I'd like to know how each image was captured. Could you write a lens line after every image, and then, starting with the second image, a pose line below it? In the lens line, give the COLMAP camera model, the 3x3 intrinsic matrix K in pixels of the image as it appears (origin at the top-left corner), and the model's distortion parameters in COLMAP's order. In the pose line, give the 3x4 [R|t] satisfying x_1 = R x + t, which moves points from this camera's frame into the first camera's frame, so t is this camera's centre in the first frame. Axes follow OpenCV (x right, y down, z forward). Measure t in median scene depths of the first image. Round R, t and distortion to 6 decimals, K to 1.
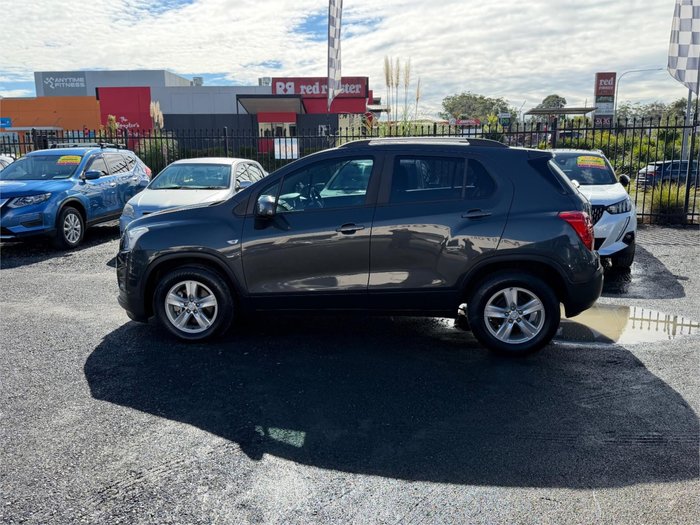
lens RADIAL K [[575.8, 0, 351.4], [0, 575.8, 260.3], [0, 0, 1]] dist [0.077531, -0.118365]
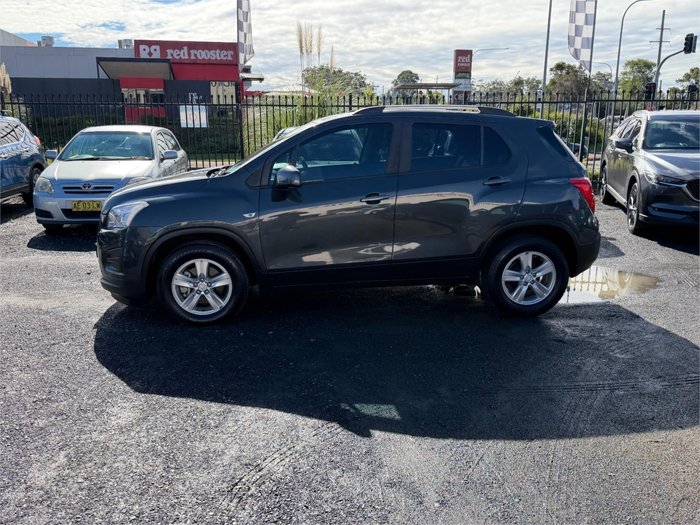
lens RADIAL K [[575.8, 0, 351.4], [0, 575.8, 260.3], [0, 0, 1]] dist [0.077531, -0.118365]
pose [[0.972396, -0.043639, 0.229220, -0.254423], [0.032976, 0.998197, 0.050145, -0.000380], [-0.230995, -0.041202, 0.972082, 0.050923]]
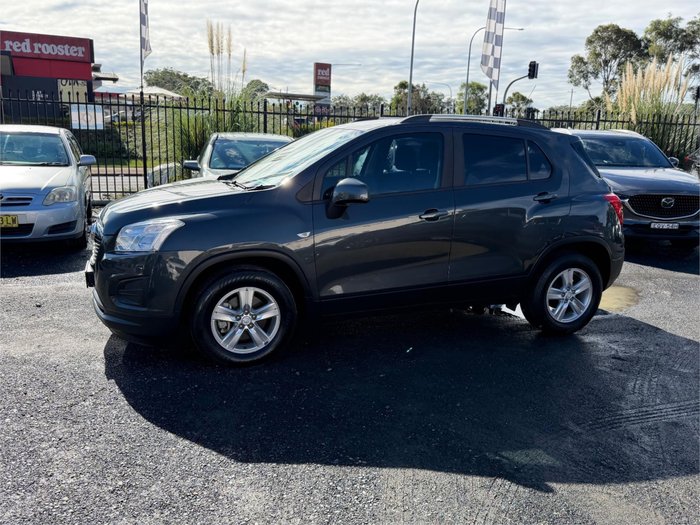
lens RADIAL K [[575.8, 0, 351.4], [0, 575.8, 260.3], [0, 0, 1]] dist [0.077531, -0.118365]
pose [[0.882469, -0.059456, 0.466598, -0.507926], [0.044206, 0.998072, 0.043572, -0.027382], [-0.468289, -0.017825, 0.883395, 0.251111]]
